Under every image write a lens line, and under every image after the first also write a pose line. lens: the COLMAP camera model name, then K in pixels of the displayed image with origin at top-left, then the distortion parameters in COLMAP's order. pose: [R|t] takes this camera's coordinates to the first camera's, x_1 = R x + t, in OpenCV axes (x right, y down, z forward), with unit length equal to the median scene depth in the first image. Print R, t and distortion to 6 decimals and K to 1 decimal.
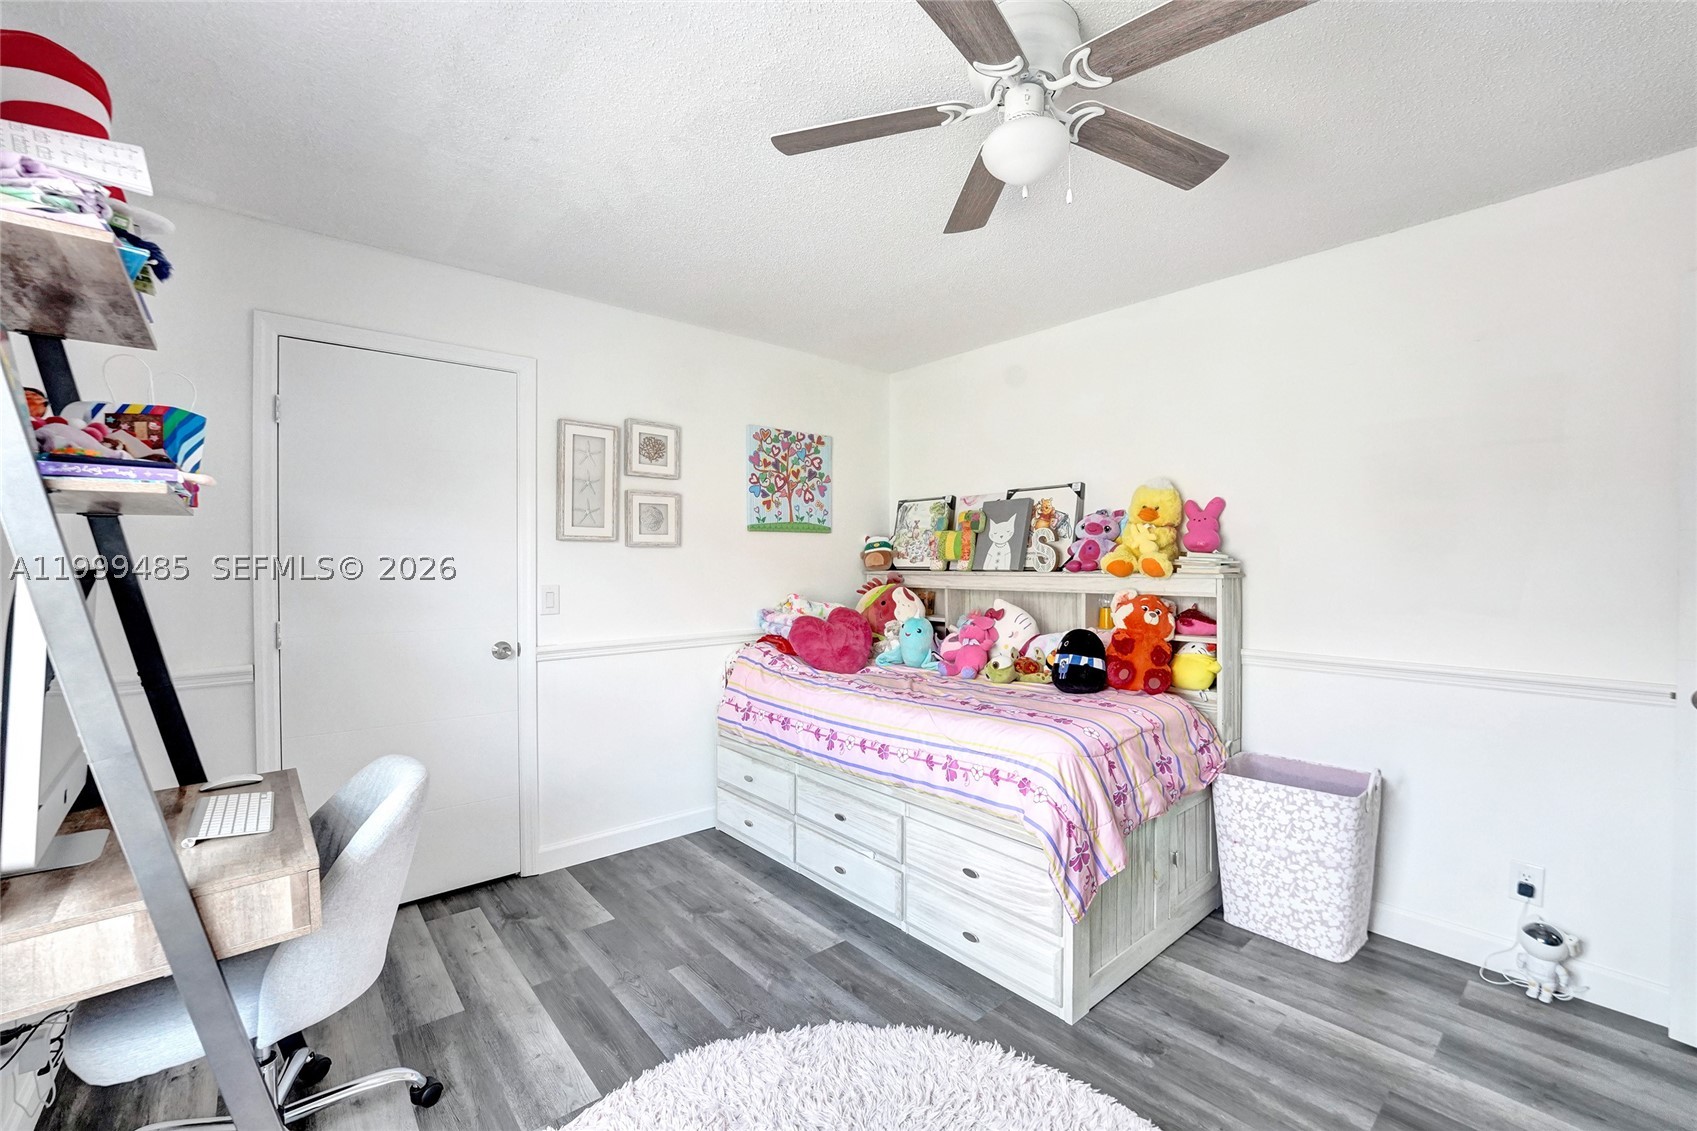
lens RADIAL K [[695.0, 0, 857.0], [0, 695.0, 561.4], [0, 0, 1]] dist [-0.027957, 0.003169]
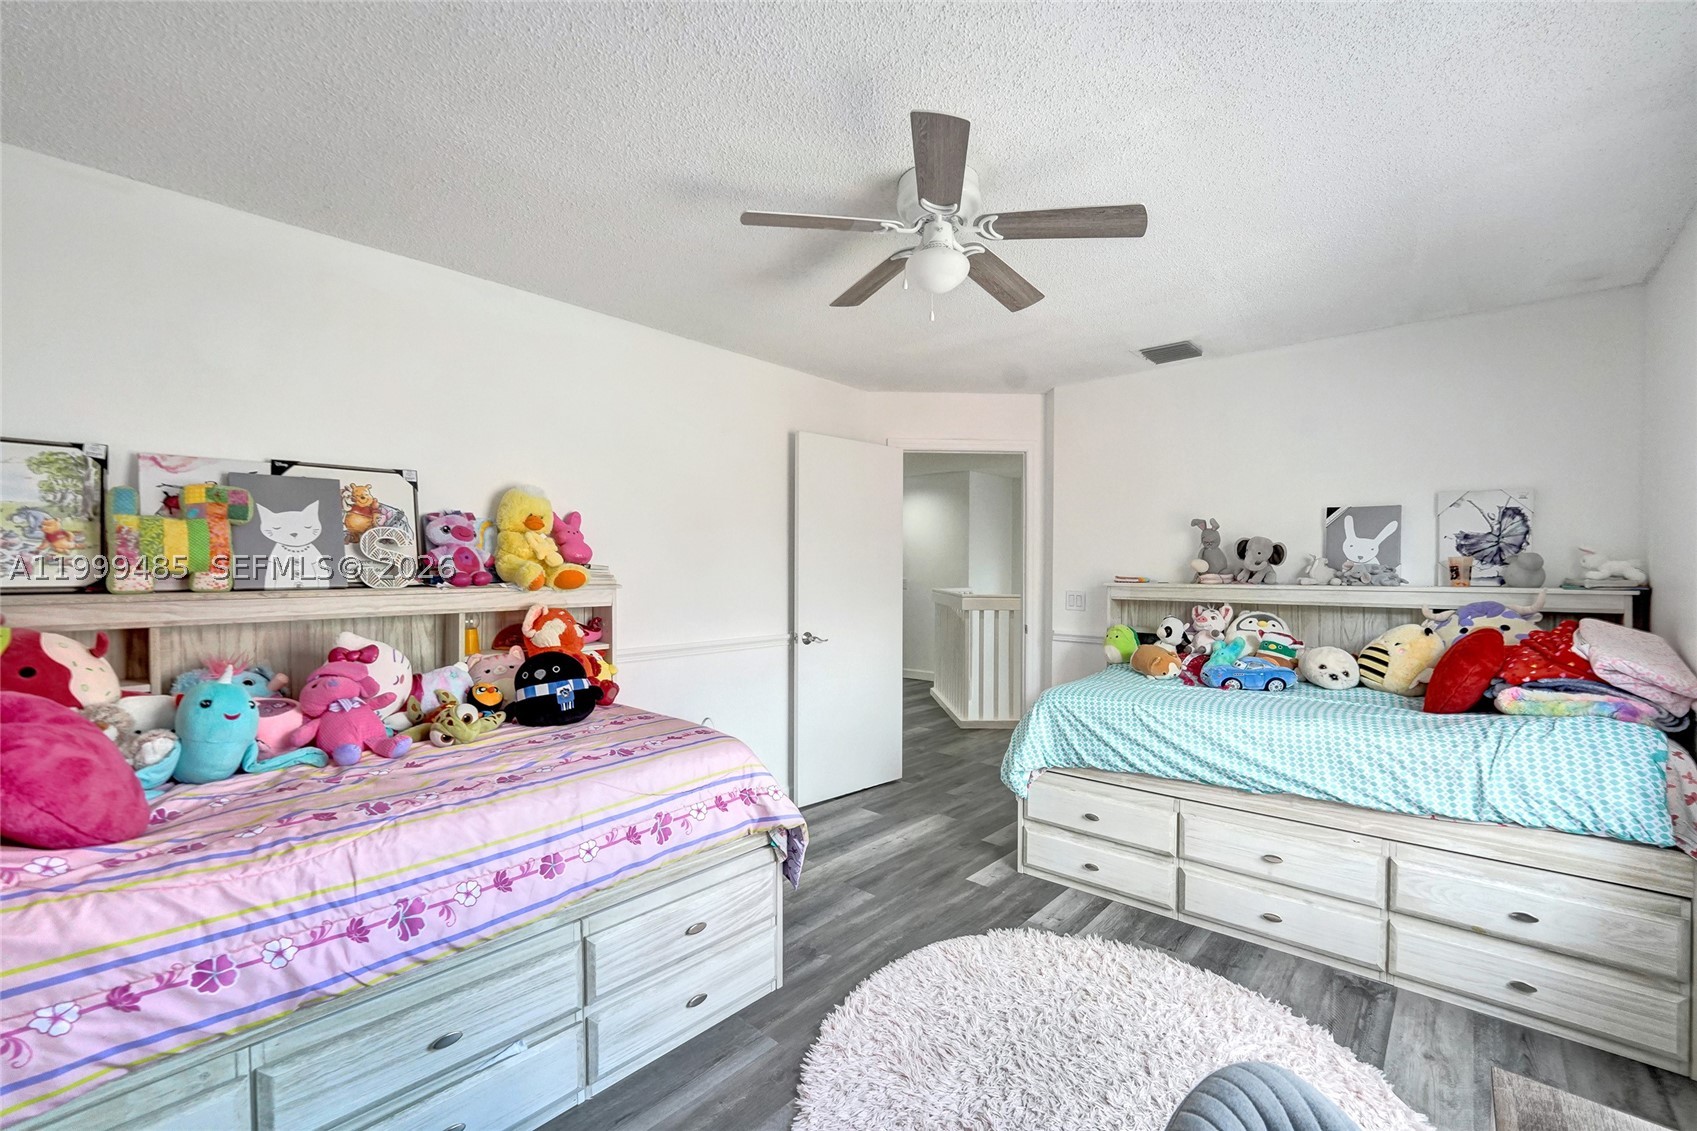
lens RADIAL K [[695.0, 0, 857.1], [0, 695.0, 572.0], [0, 0, 1]] dist [-0.027957, 0.003169]
pose [[-0.122716, -0.003922, 0.992434, -0.604158], [-0.001003, 0.999992, 0.003827, -0.006456], [-0.992441, -0.000526, -0.122719, 0.745493]]
